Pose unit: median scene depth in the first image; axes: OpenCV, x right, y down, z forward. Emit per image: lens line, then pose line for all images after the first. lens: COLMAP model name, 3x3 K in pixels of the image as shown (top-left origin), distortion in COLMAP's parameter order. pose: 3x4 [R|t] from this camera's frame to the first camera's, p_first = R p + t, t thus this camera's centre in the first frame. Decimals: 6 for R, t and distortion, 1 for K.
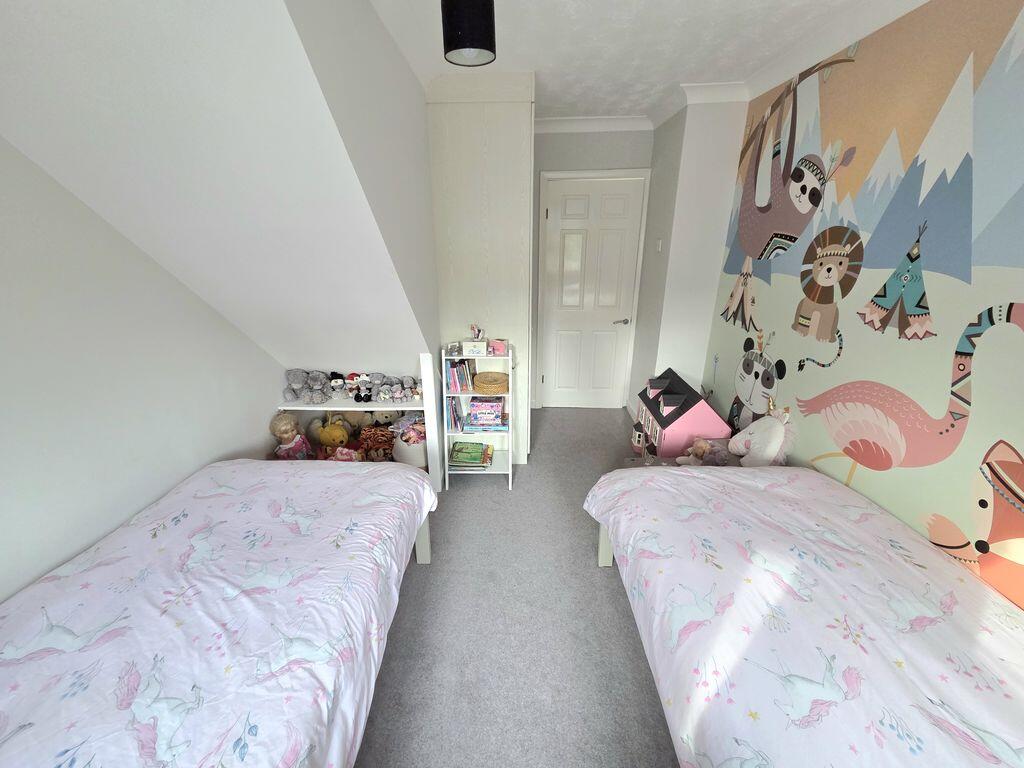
lens RADIAL K [[425.2, 0, 506.5], [0, 425.2, 384.1], [0, 0, 1]] dist [0.005881, -0.005010]
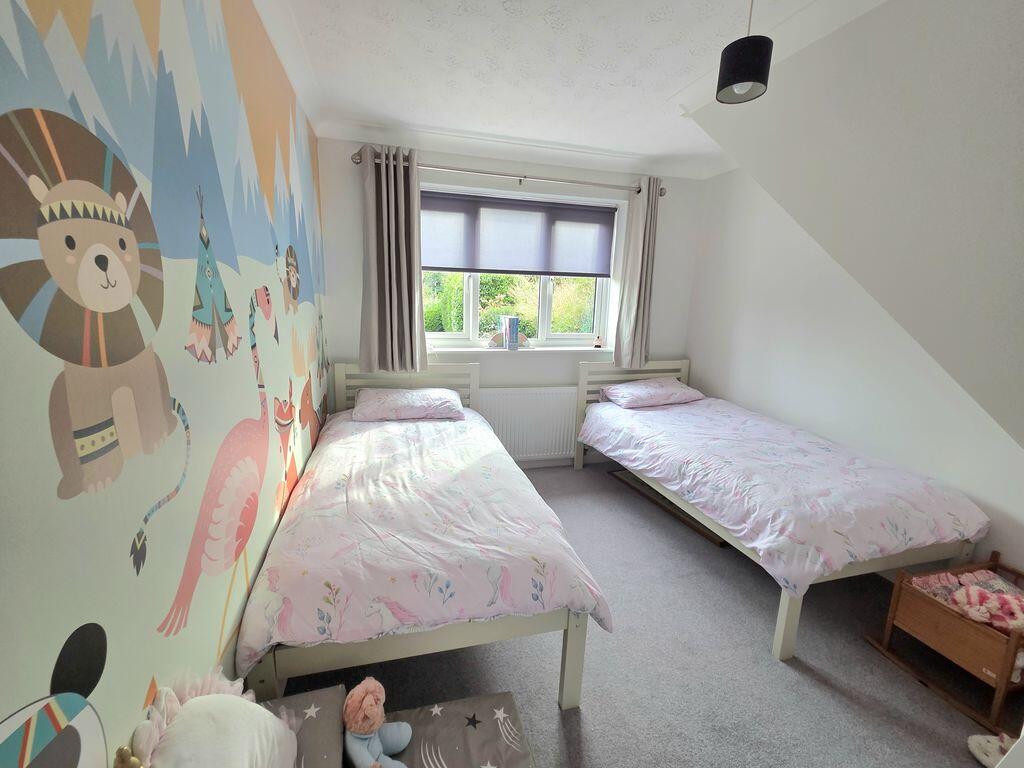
lens RADIAL K [[425.2, 0, 506.5], [0, 425.2, 384.1], [0, 0, 1]] dist [0.005881, -0.005010]
pose [[-0.959773, 0.036647, -0.278377, 0.458077], [-0.112463, 0.858266, 0.500731, -0.319914], [0.257272, 0.511895, -0.819619, 1.155908]]
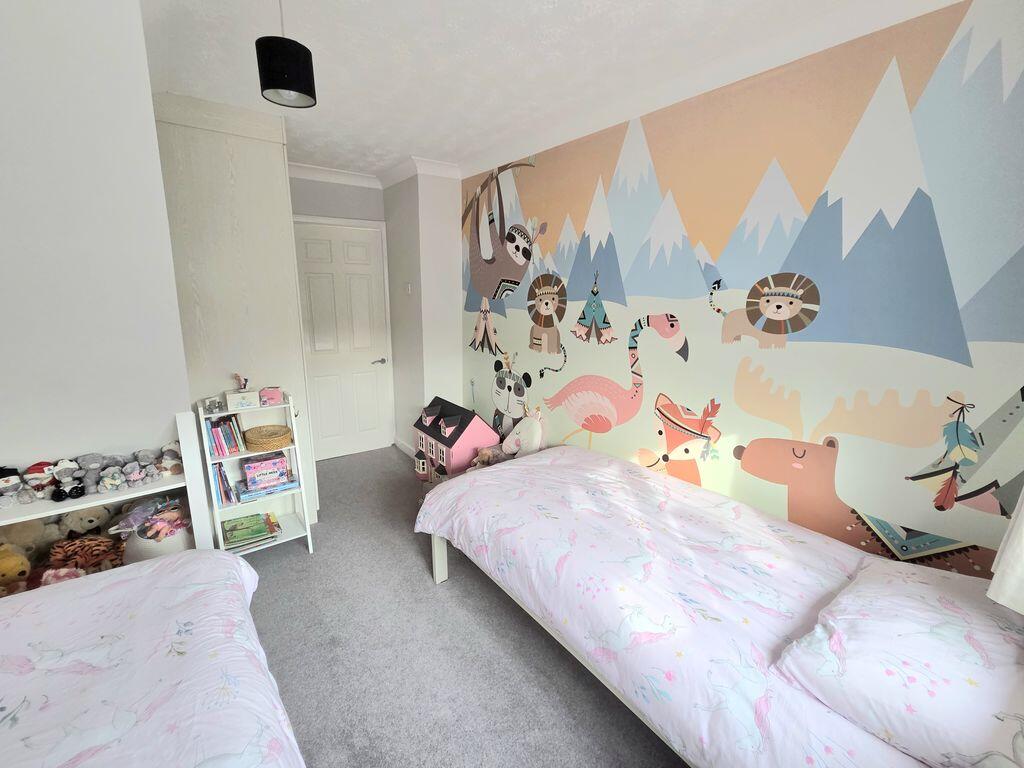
lens RADIAL K [[436.5, 0, 515.3], [0, 436.5, 380.9], [0, 0, 1]] dist [-0.001919, -0.000011]
pose [[0.776777, -0.117227, 0.618769, -0.206077], [0.194358, 0.979186, -0.058480, 0.038605], [-0.599034, 0.165689, 0.783393, -0.024194]]
